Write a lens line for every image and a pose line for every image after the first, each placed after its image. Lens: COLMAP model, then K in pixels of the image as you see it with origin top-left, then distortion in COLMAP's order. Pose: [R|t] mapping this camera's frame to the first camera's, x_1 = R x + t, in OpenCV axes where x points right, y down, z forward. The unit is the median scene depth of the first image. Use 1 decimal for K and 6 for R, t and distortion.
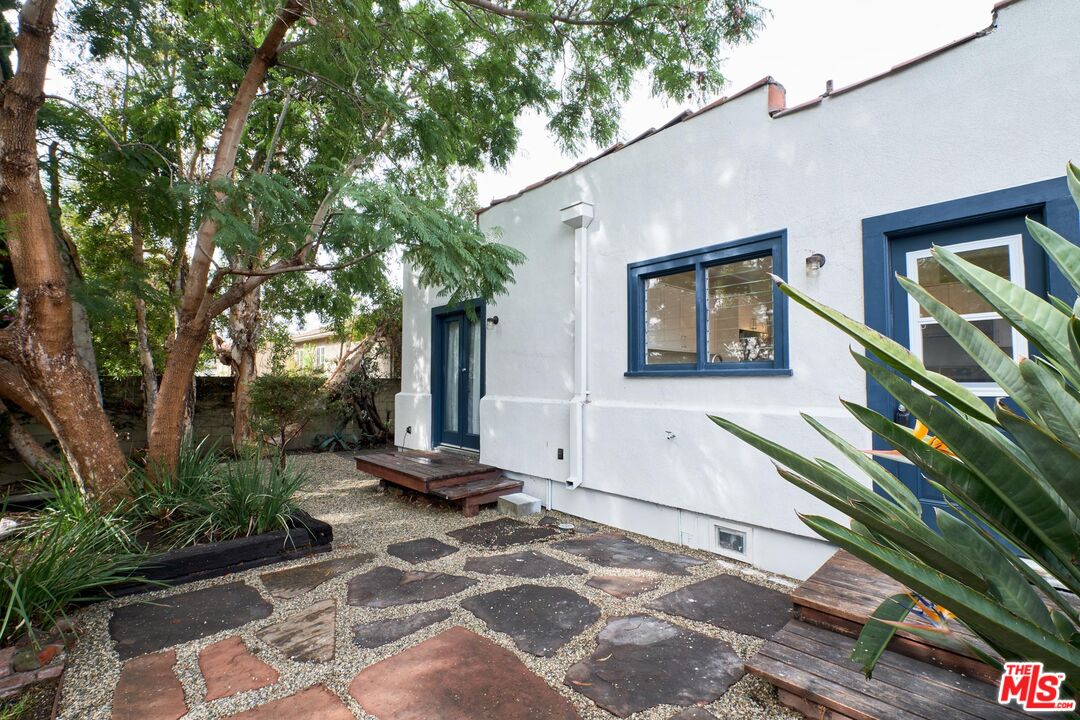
lens RADIAL K [[482.7, 0, 543.4], [0, 482.7, 354.7], [0, 0, 1]] dist [-0.003964, -0.000236]
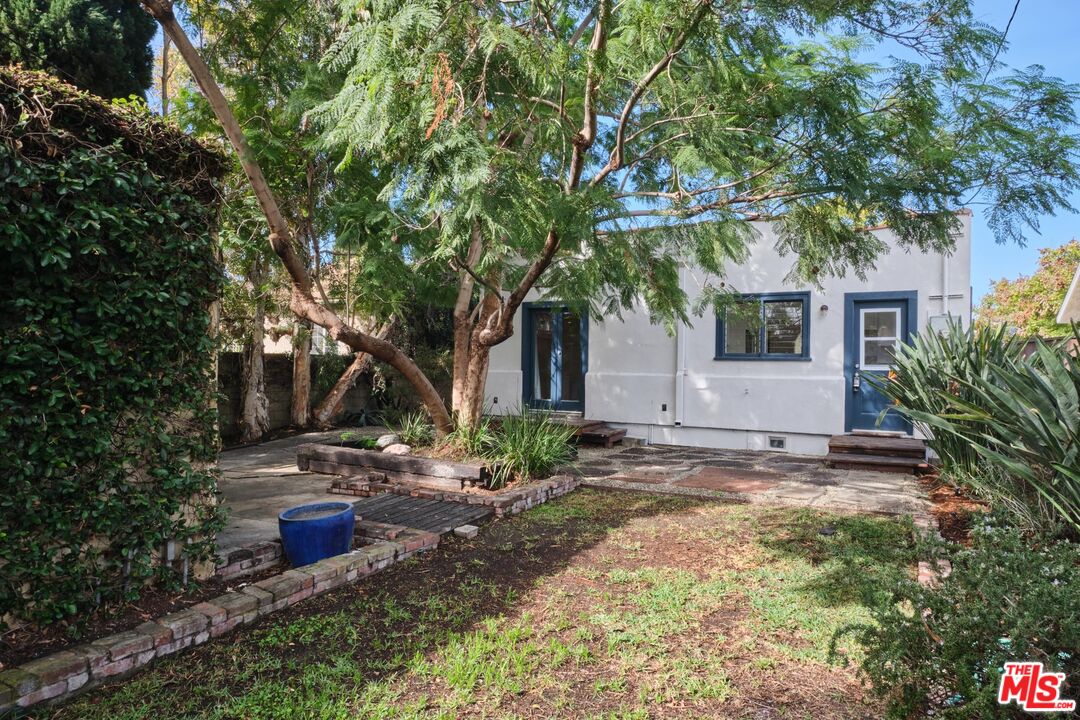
lens RADIAL K [[689.0, 0, 540.2], [0, 689.0, 354.9], [0, 0, 1]] dist [0.003276, -0.002021]
pose [[0.944180, 0.015285, 0.329076, -1.431388], [-0.029328, 0.998857, 0.037753, -0.055695], [-0.328123, -0.045297, 0.943548, -1.311754]]
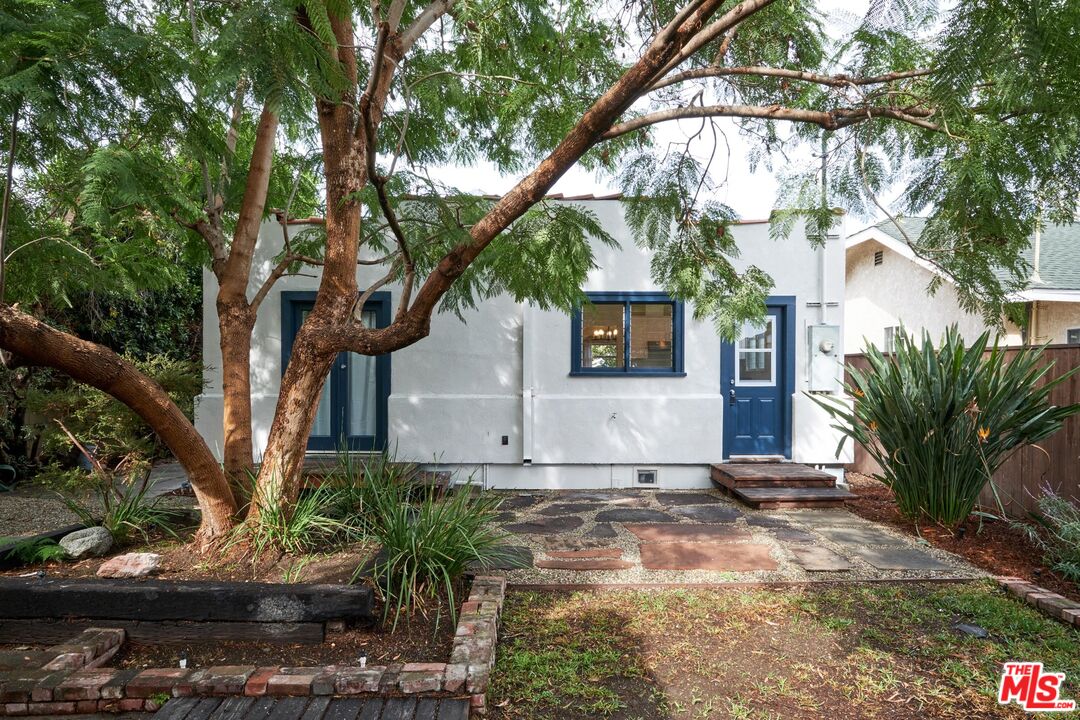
lens RADIAL K [[689.0, 0, 544.2], [0, 689.0, 369.3], [0, 0, 1]] dist [0.003276, -0.002021]
pose [[0.660485, 0.011063, 0.750758, -1.527547], [-0.041104, 0.998925, 0.021443, -0.012949], [-0.749713, -0.045022, 0.660230, -0.249782]]
